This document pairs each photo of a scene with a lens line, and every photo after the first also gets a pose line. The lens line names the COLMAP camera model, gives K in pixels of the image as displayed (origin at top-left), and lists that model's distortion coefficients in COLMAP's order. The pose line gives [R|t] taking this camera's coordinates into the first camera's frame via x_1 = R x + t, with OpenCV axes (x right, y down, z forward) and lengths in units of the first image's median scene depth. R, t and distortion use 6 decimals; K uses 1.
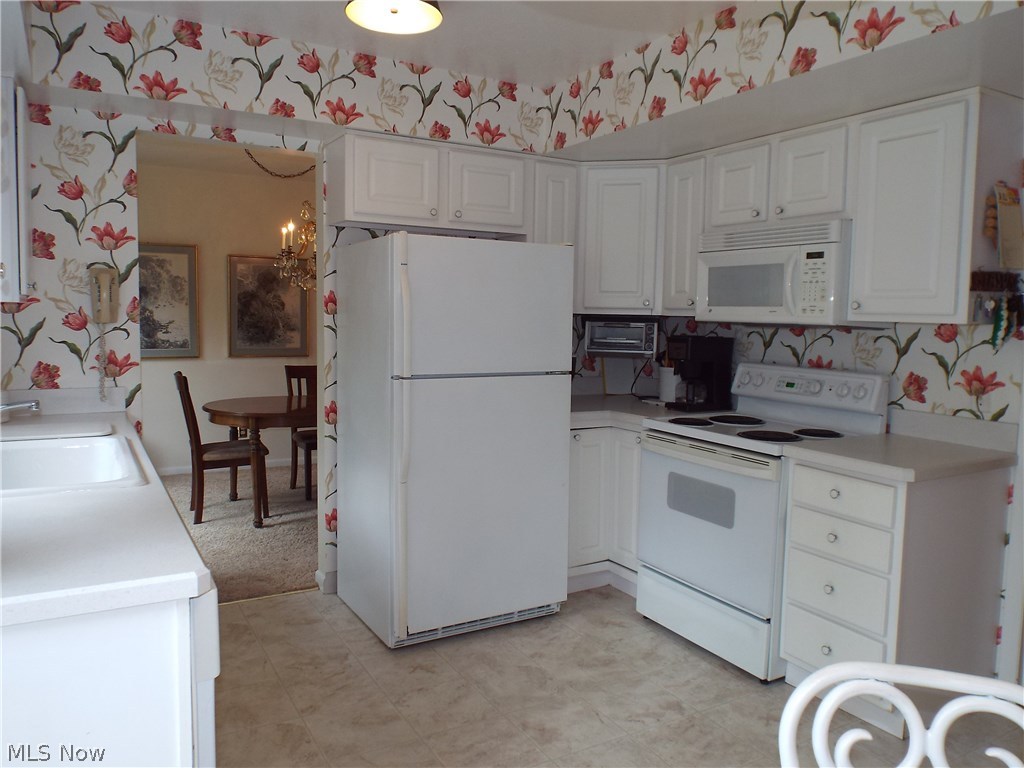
lens RADIAL K [[757.5, 0, 513.3], [0, 757.5, 378.0], [0, 0, 1]] dist [-0.034569, -0.003502]
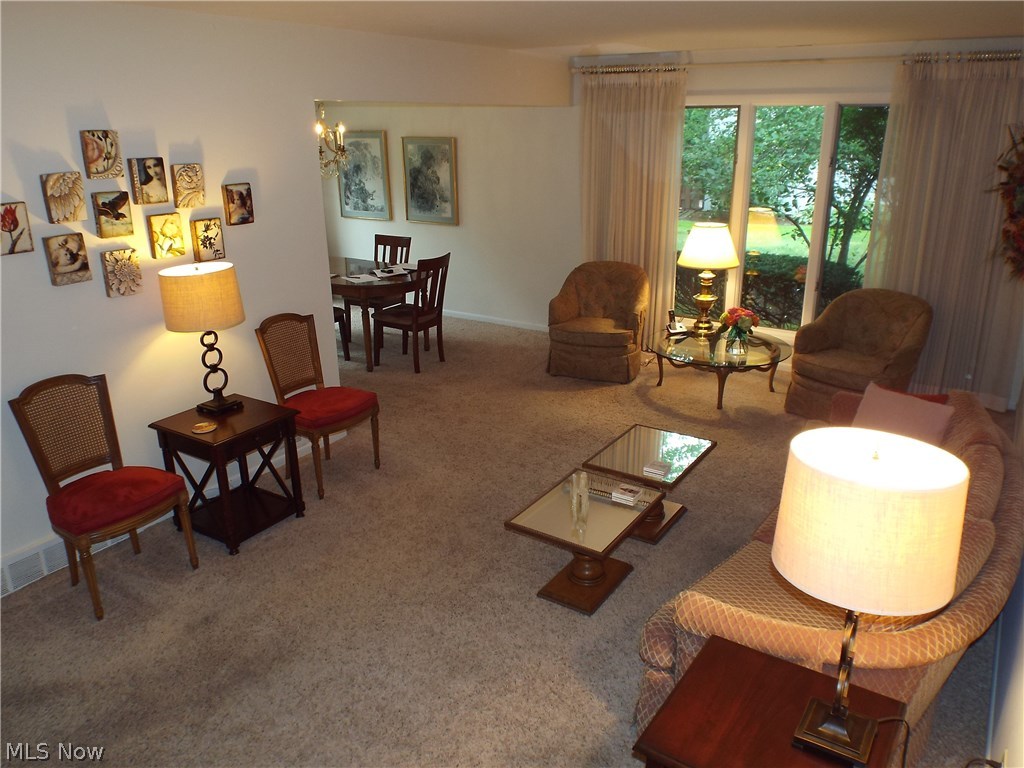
lens RADIAL K [[757.5, 0, 513.3], [0, 757.5, 378.0], [0, 0, 1]] dist [-0.034569, -0.003502]
pose [[0.439702, 0.266610, -0.857661, 0.849111], [-0.062380, 0.961685, 0.266966, -0.123880], [0.895975, -0.063884, 0.439486, 0.590322]]
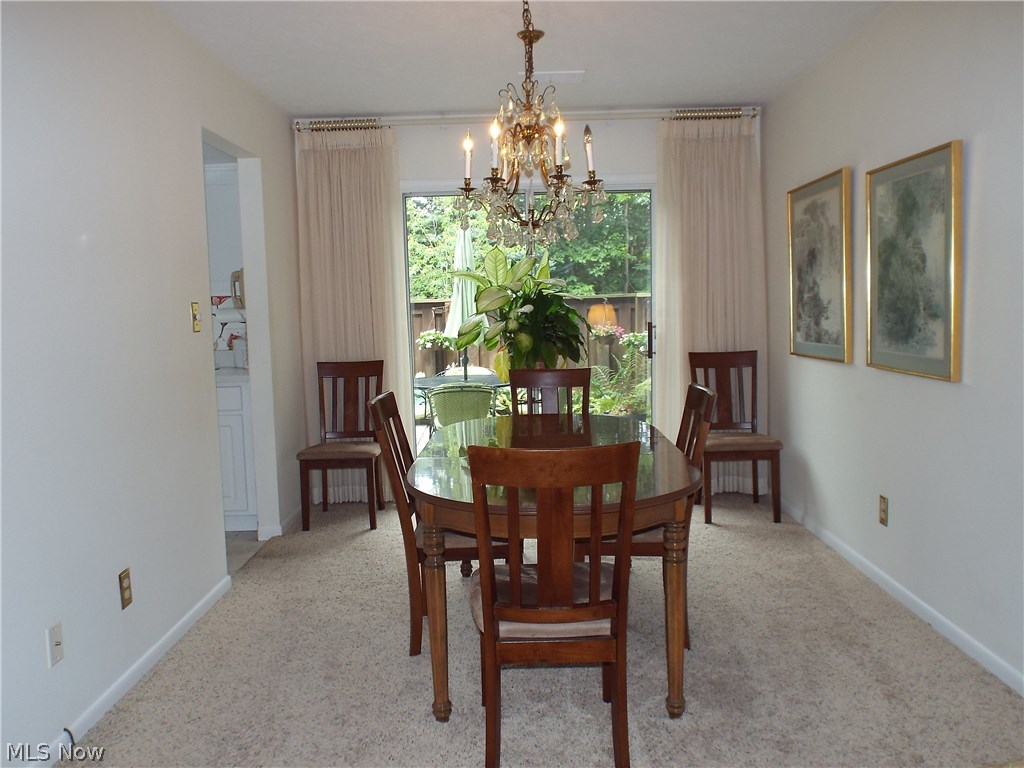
lens RADIAL K [[757.5, 0, 513.3], [0, 757.5, 378.0], [0, 0, 1]] dist [-0.034569, -0.003502]
pose [[-0.507915, 0.075249, -0.858114, 0.206183], [-0.062108, 0.990385, 0.123609, -0.069473], [0.859165, 0.116079, -0.498358, 1.051157]]
